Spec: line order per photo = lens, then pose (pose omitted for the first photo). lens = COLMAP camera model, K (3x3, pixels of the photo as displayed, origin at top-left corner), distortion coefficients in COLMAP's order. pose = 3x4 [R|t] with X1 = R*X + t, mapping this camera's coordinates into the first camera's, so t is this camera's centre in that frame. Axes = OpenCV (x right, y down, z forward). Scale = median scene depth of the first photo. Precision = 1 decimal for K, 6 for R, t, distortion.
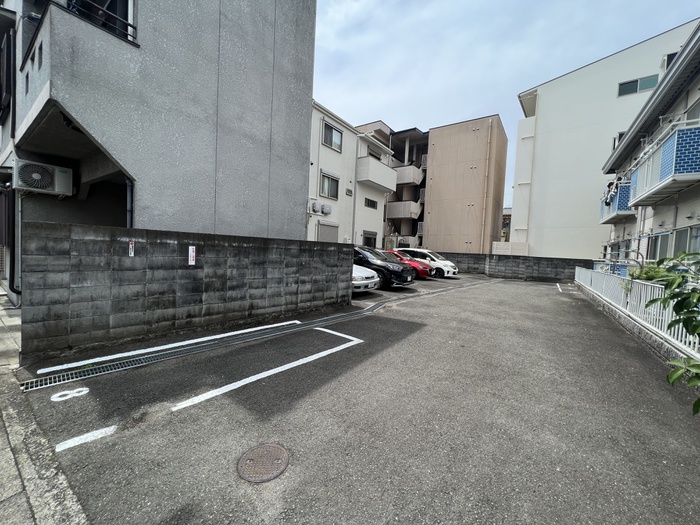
lens RADIAL K [[279.6, 0, 351.2], [0, 279.6, 261.1], [0, 0, 1]] dist [-0.003012, -0.000188]
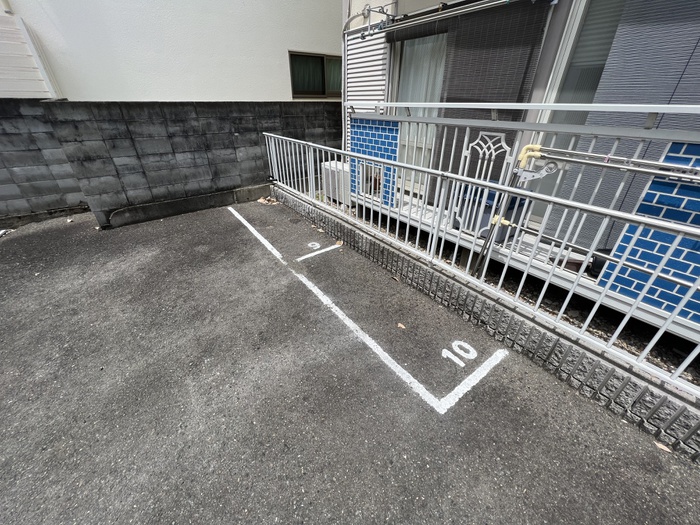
lens RADIAL K [[279.6, 0, 350.4], [0, 279.6, 259.8], [0, 0, 1]] dist [-0.003012, -0.000188]
pose [[0.313533, -0.515489, 0.797476, 0.521115], [0.056465, 0.848457, 0.526244, -0.015083], [-0.947897, -0.119965, 0.295126, 0.788347]]
